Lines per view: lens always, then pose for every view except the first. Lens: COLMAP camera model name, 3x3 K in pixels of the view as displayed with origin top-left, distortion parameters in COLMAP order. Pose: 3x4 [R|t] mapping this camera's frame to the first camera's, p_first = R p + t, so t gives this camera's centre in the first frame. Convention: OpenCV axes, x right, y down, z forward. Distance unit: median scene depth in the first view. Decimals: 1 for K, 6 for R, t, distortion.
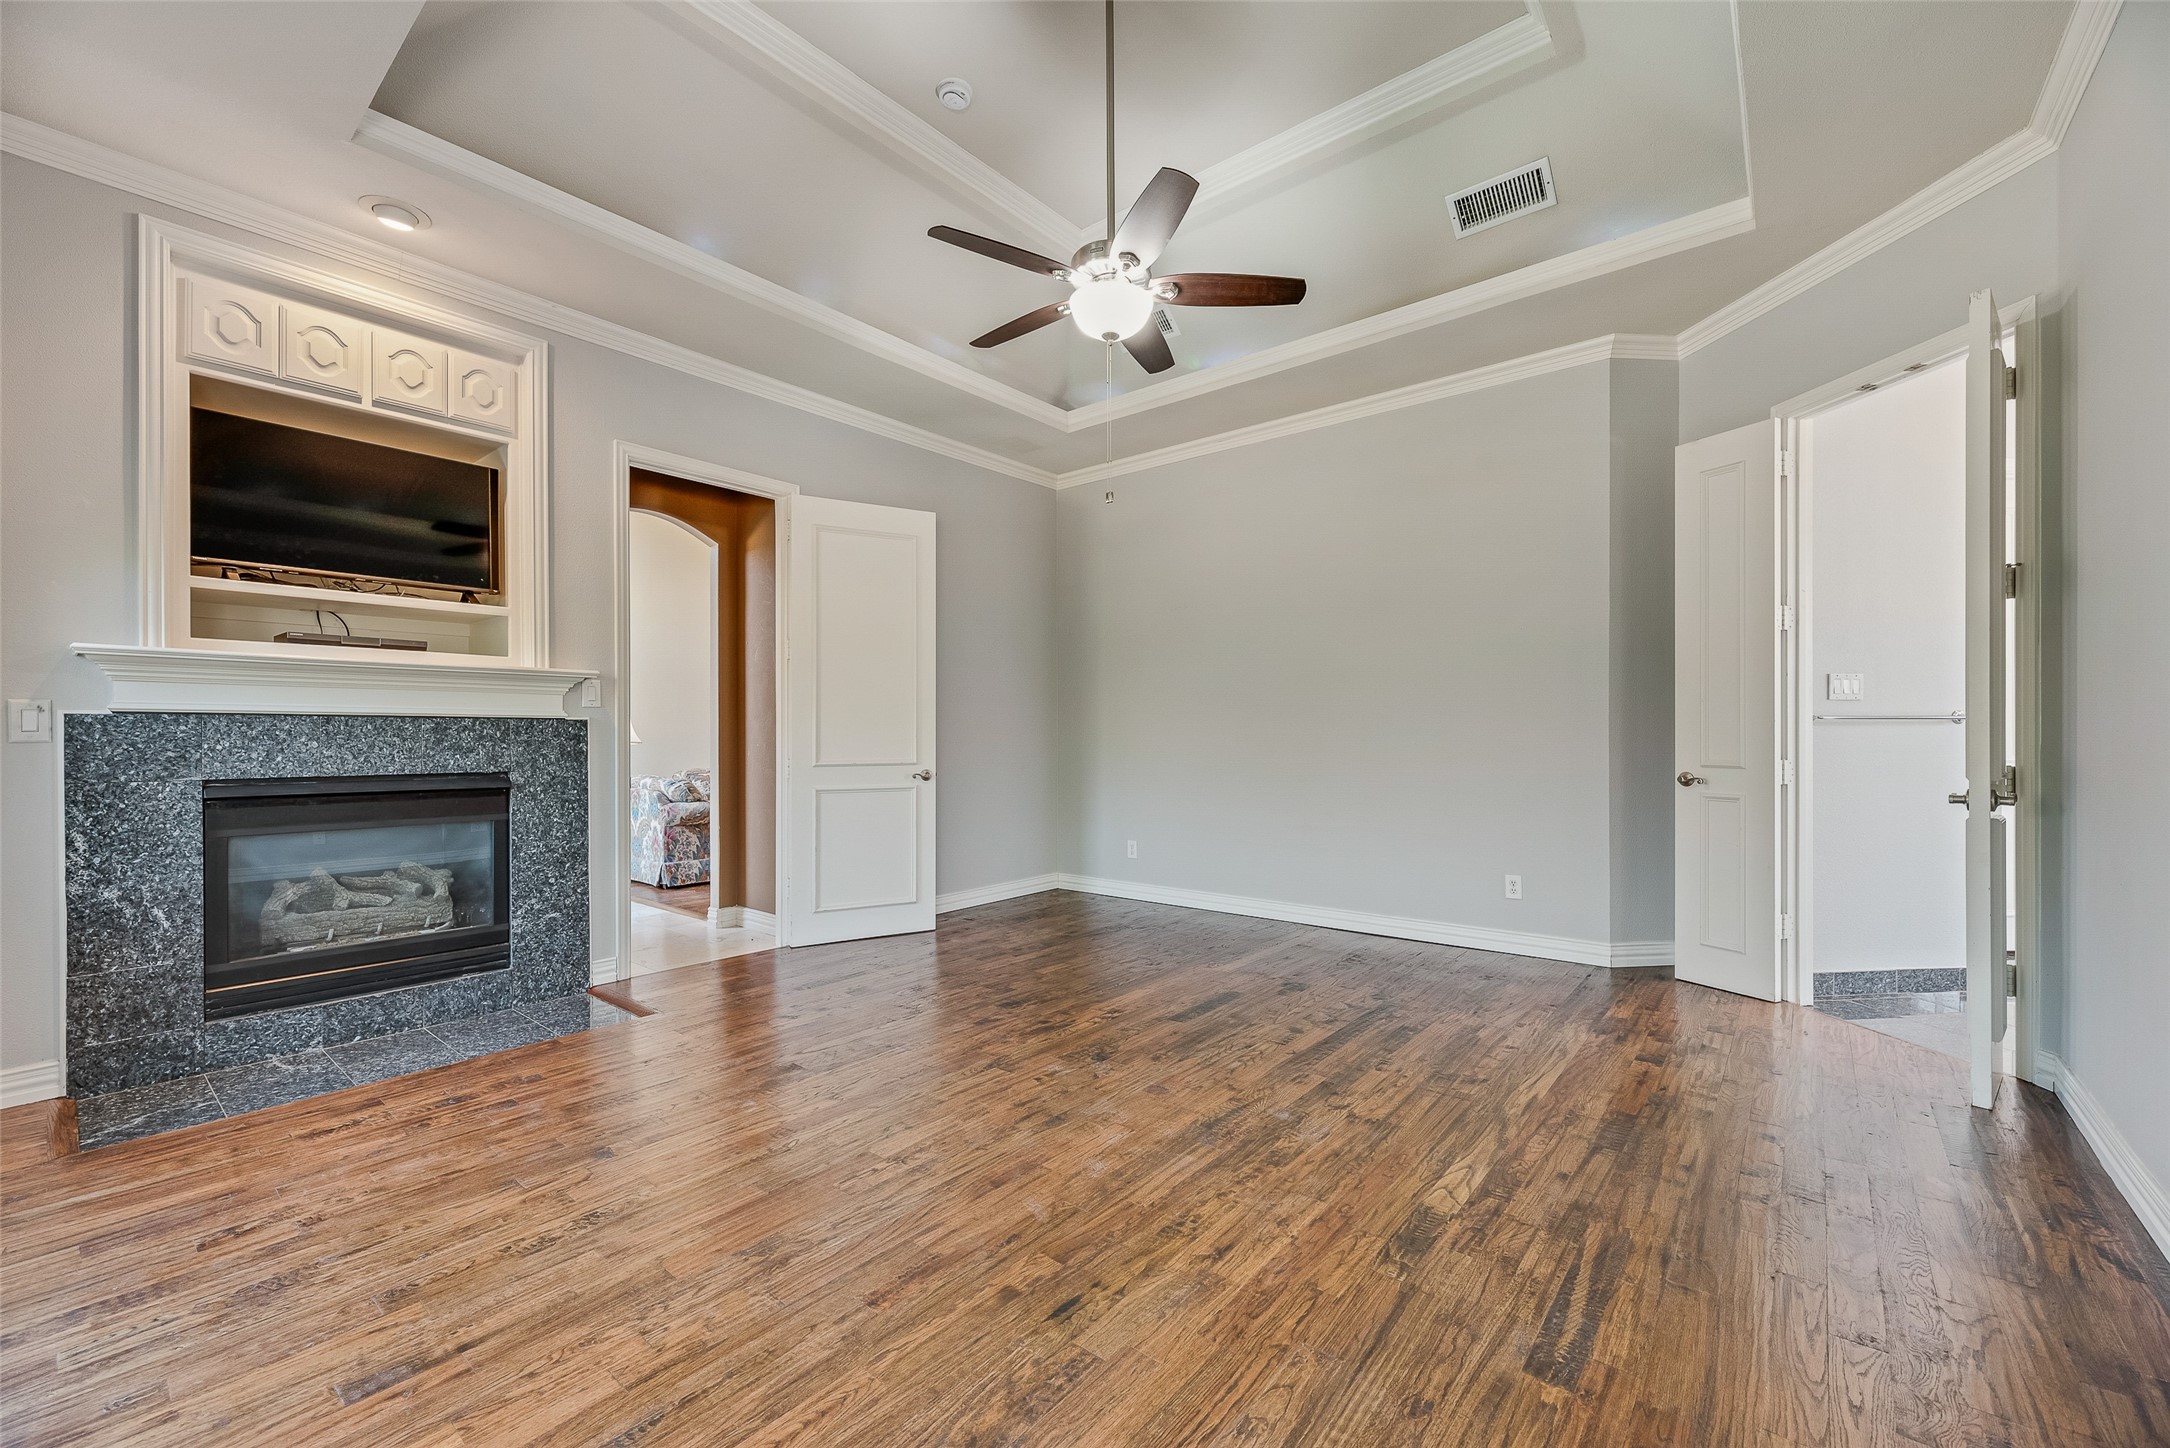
lens RADIAL K [[873.4, 0, 1082.4], [0, 873.4, 732.2], [0, 0, 1]] dist [0.000550, -0.000056]
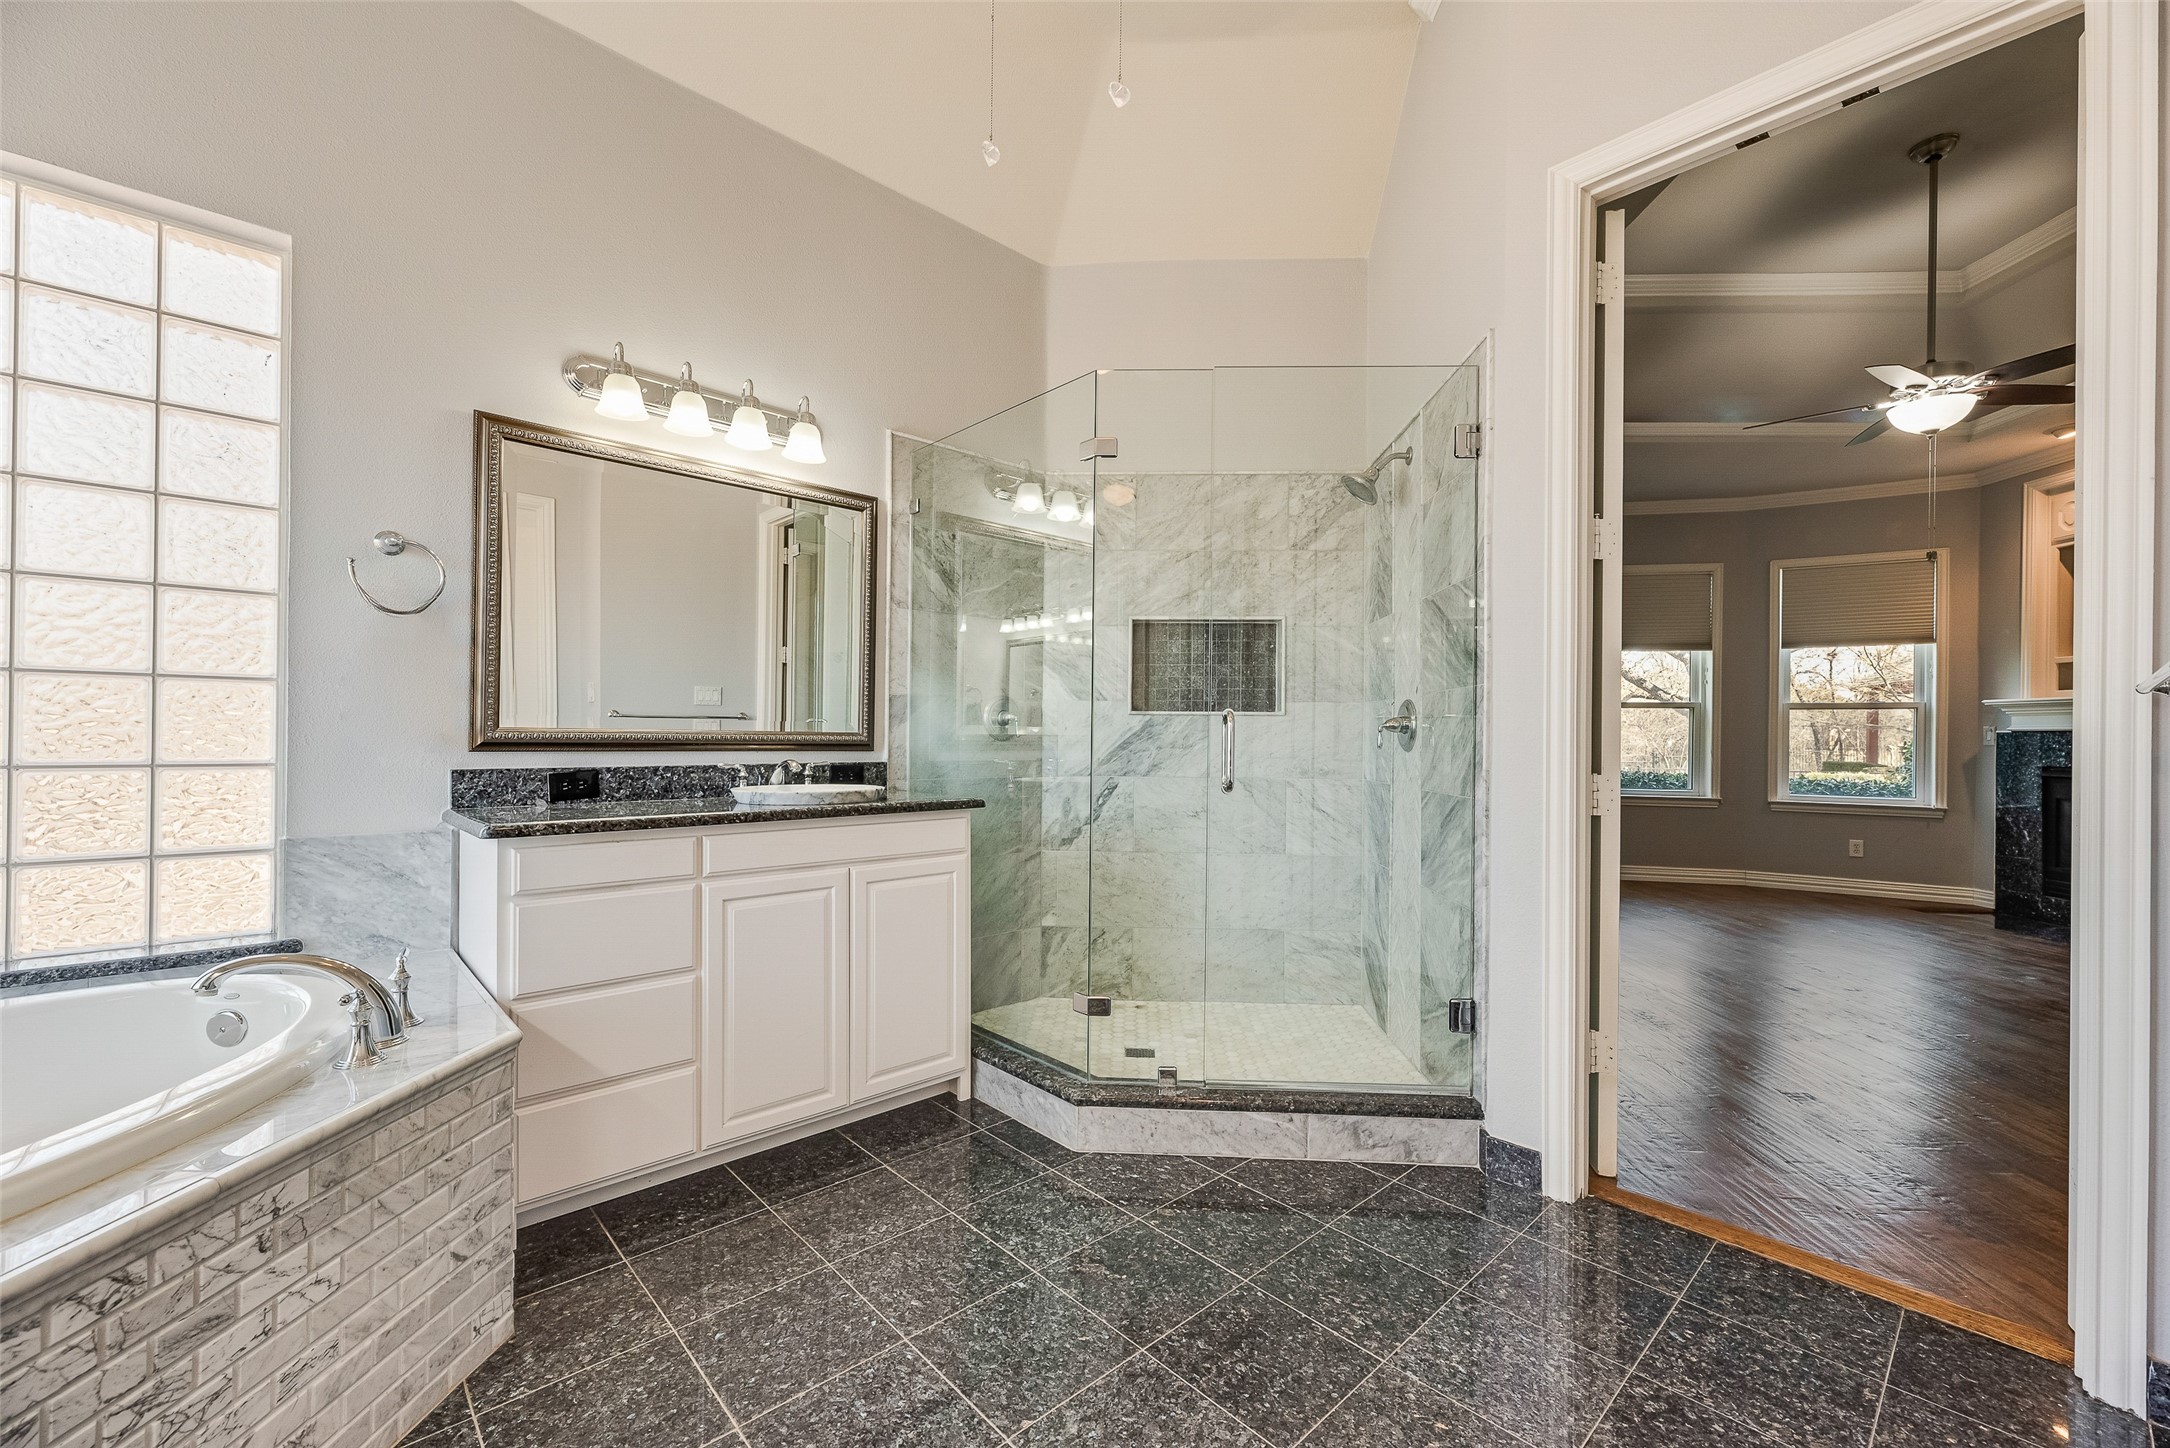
lens RADIAL K [[873.4, 0, 1083.5], [0, 873.4, 737.2], [0, 0, 1]] dist [0.000550, -0.000056]
pose [[-0.800692, -0.005066, -0.599055, 1.537624], [-0.002582, 0.999984, -0.005005, 0.004927], [0.599071, -0.002461, -0.800692, 1.090384]]
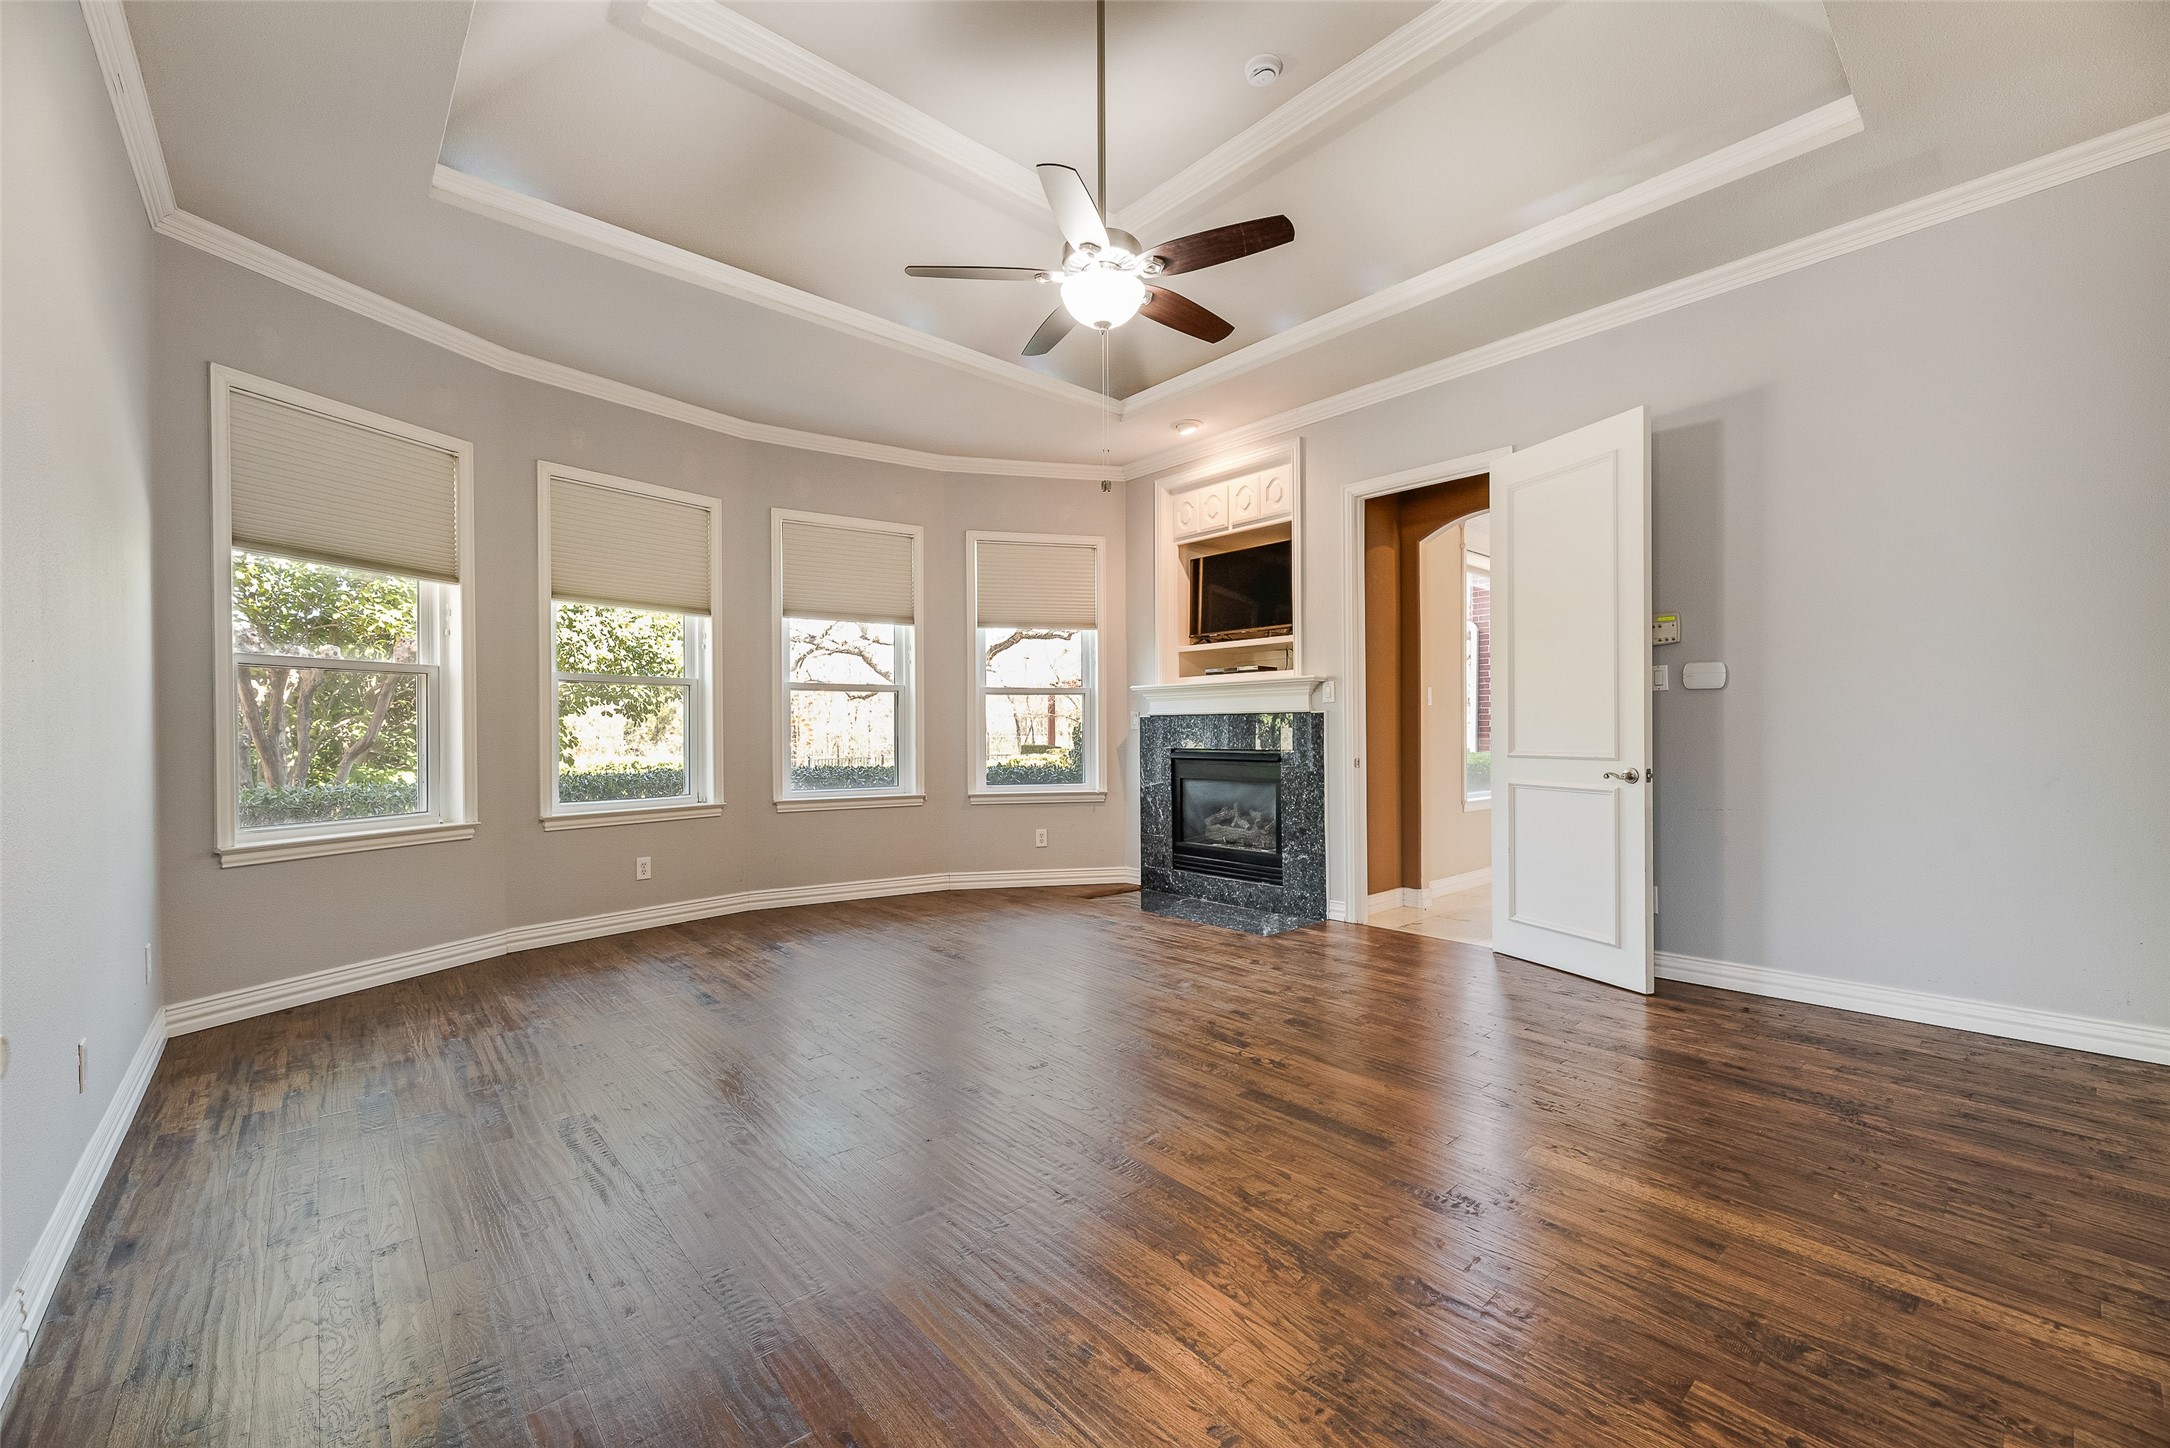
lens RADIAL K [[873.4, 0, 1079.8], [0, 873.4, 731.9], [0, 0, 1]] dist [0.000550, -0.000056]
pose [[-0.161203, 0.005471, -0.986906, 0.870216], [0.014763, 0.999886, 0.003132, 0.005738], [0.986811, -0.014065, -0.161265, 0.958385]]
